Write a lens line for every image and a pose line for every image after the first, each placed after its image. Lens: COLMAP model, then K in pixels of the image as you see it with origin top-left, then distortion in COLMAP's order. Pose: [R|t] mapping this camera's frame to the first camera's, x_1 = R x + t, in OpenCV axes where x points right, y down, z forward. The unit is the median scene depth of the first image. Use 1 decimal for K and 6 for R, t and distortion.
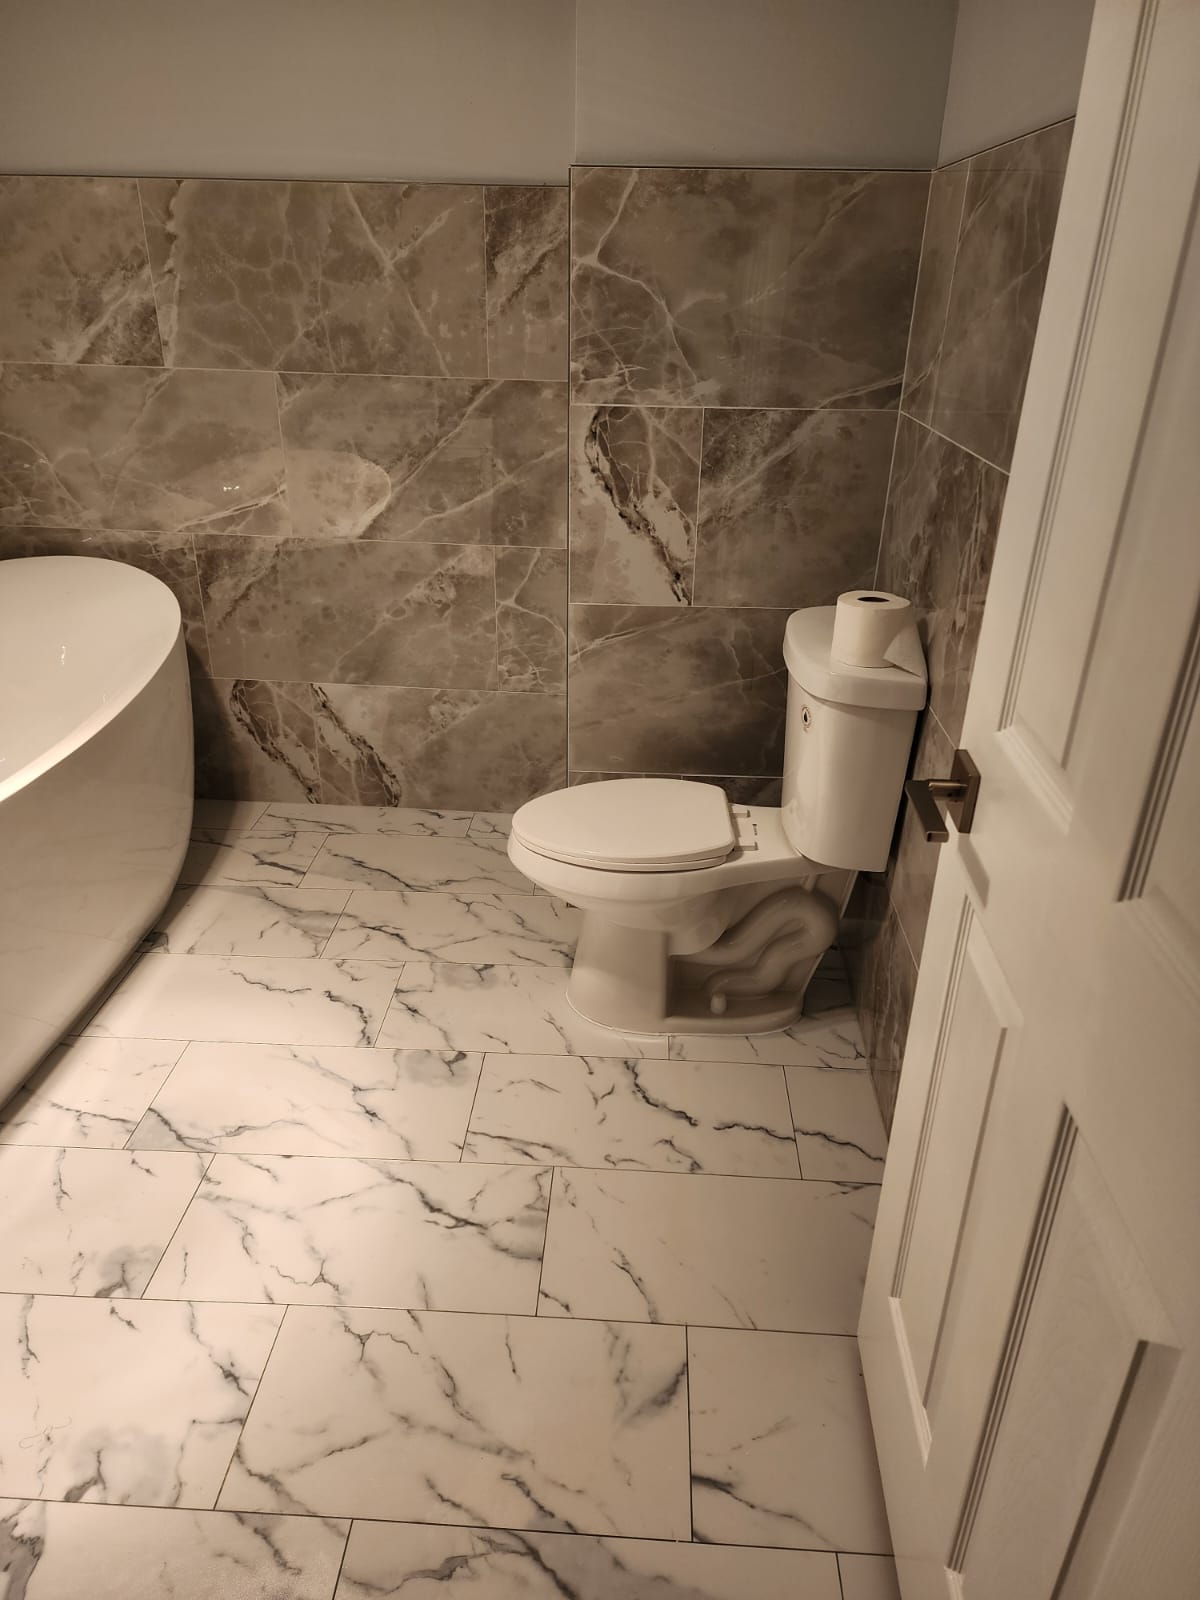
lens RADIAL K [[1067.0, 0, 598.8], [0, 1067.0, 805.0], [0, 0, 1]] dist [0.044221, -0.035486]
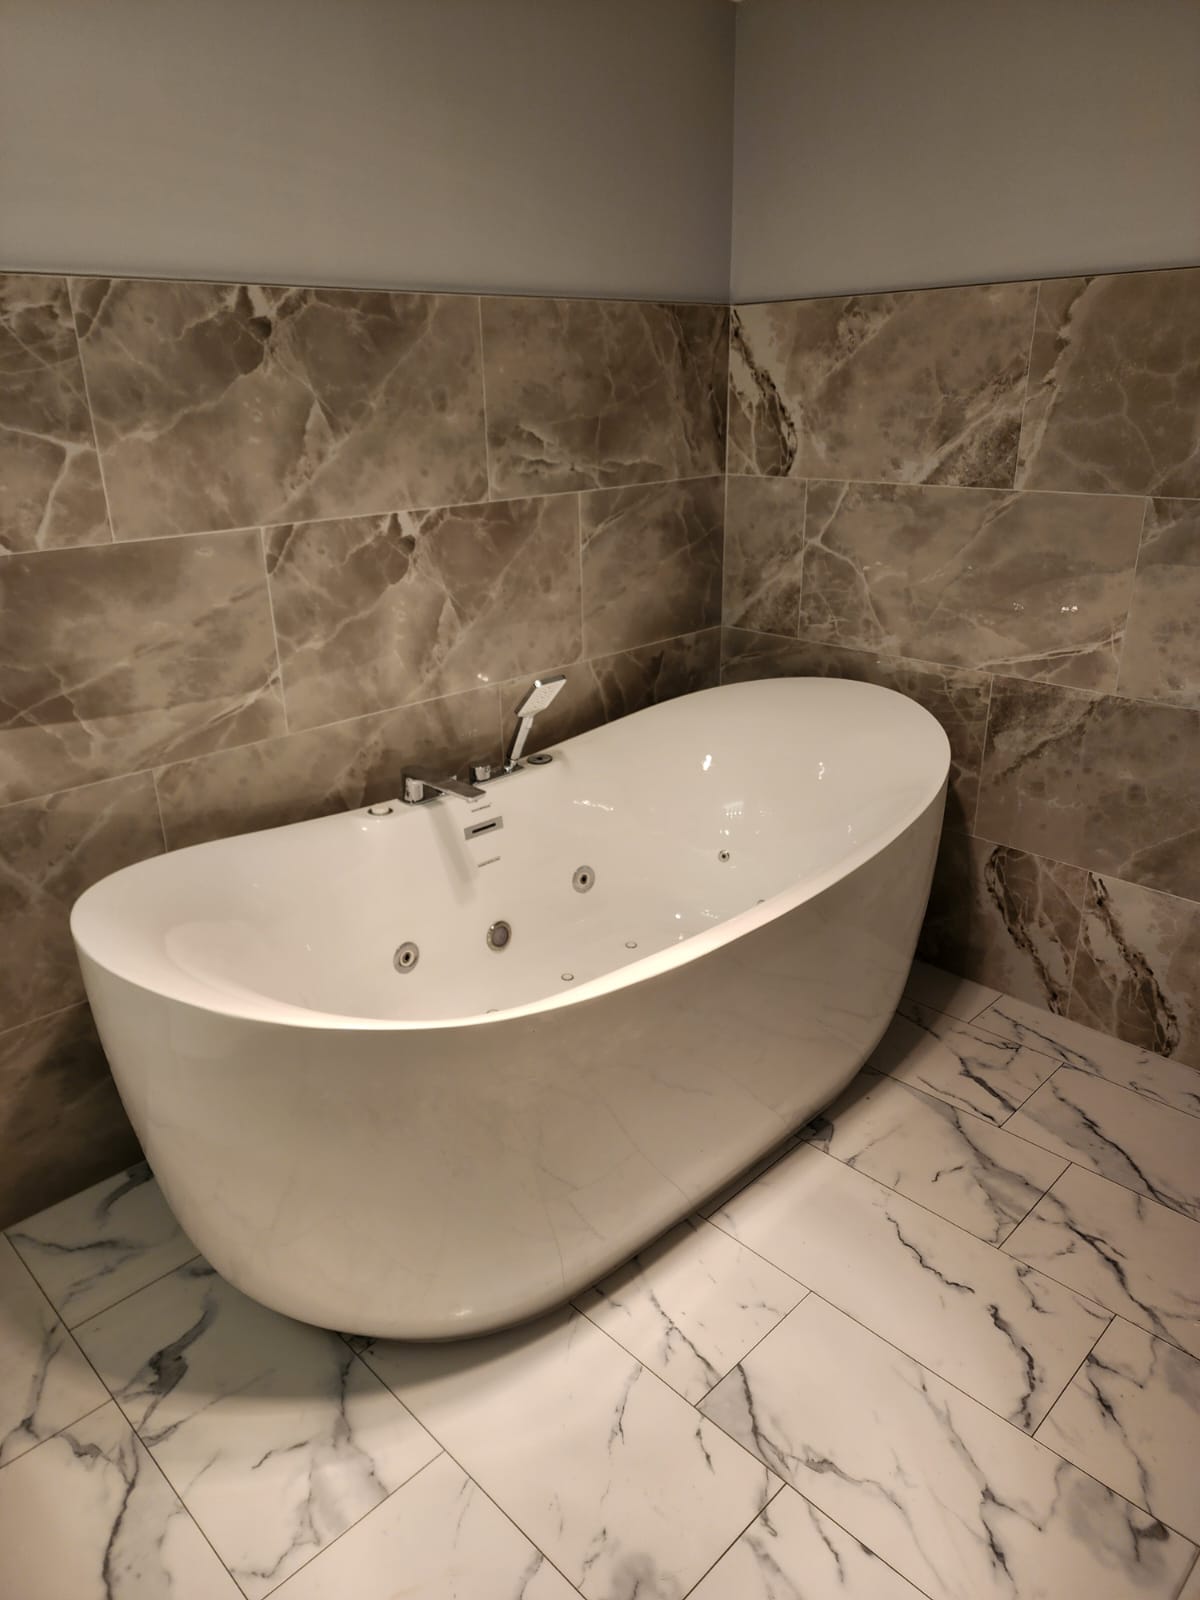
lens RADIAL K [[1067.0, 0, 592.1], [0, 1067.0, 791.6], [0, 0, 1]] dist [0.044221, -0.035486]
pose [[0.735038, 0.209613, -0.644812, -0.042618], [-0.263916, 0.964462, 0.012678, -0.093333], [0.624554, 0.160857, 0.764236, 0.166390]]
